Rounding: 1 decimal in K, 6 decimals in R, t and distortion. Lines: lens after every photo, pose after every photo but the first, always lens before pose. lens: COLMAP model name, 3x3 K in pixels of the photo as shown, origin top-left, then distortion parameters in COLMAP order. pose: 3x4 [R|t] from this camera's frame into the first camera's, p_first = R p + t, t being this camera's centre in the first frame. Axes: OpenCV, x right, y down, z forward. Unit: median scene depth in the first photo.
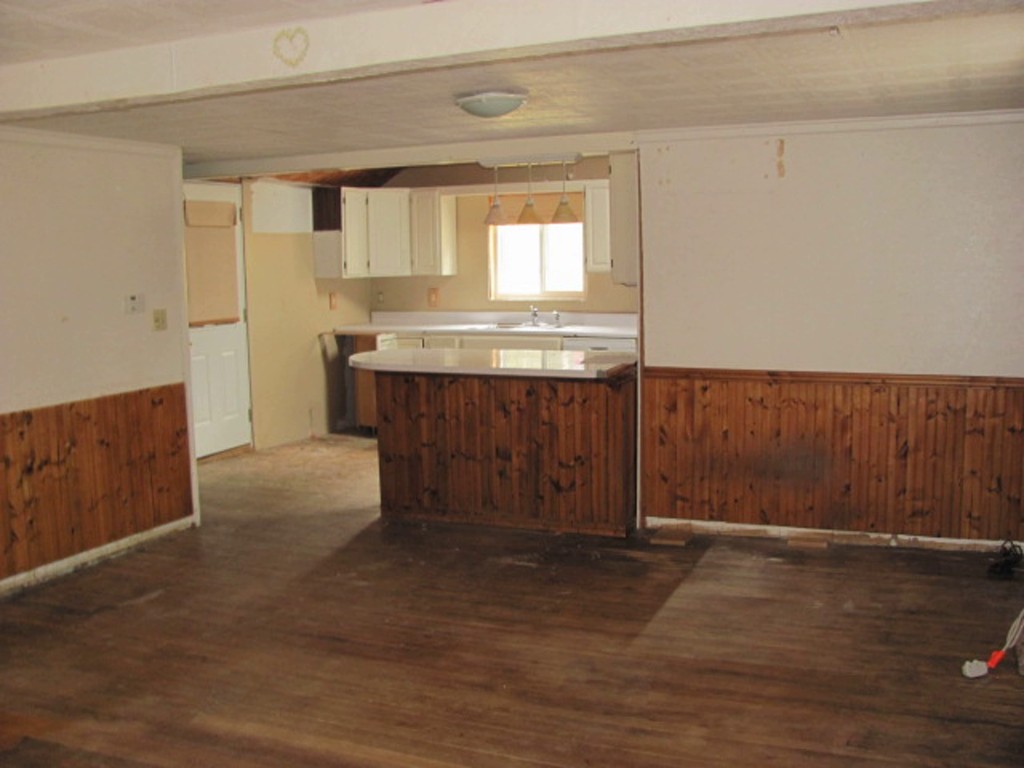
lens RADIAL K [[1072.8, 0, 527.0], [0, 1072.8, 382.2], [0, 0, 1]] dist [-0.218919, 0.278345]
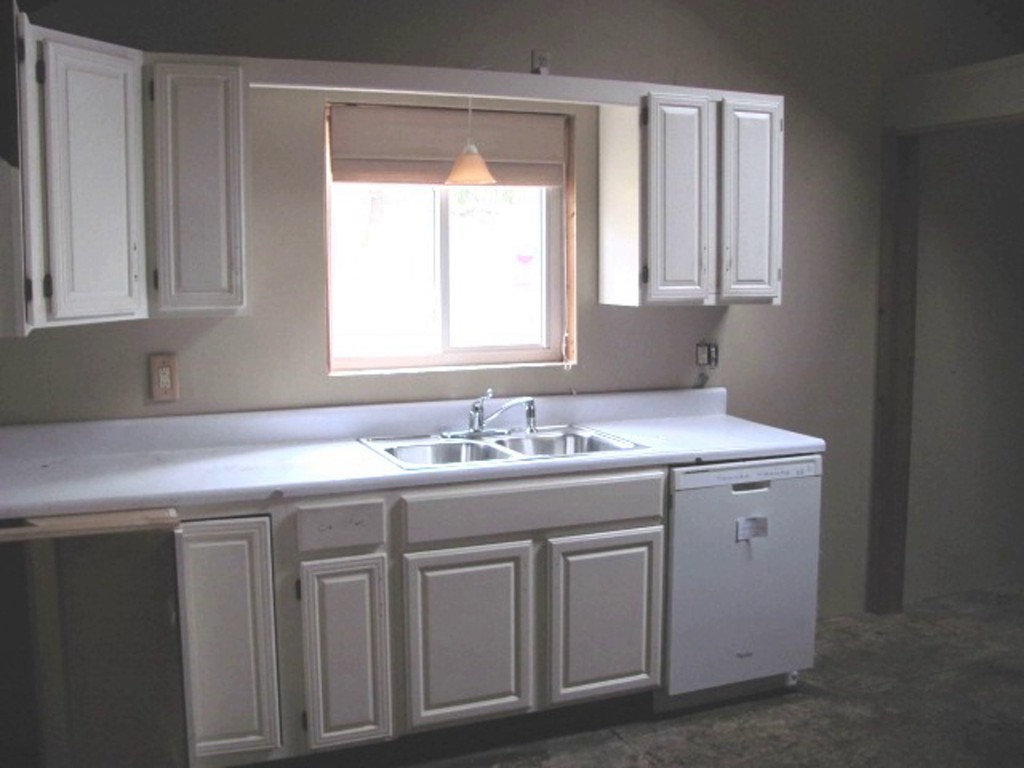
lens RADIAL K [[1072.8, 0, 527.0], [0, 1072.8, 382.2], [0, 0, 1]] dist [-0.218919, 0.278345]
pose [[0.688888, -0.067359, 0.721731, -0.265415], [0.077348, 0.996819, 0.019204, -0.078579], [-0.720729, 0.042595, 0.691907, 0.701308]]
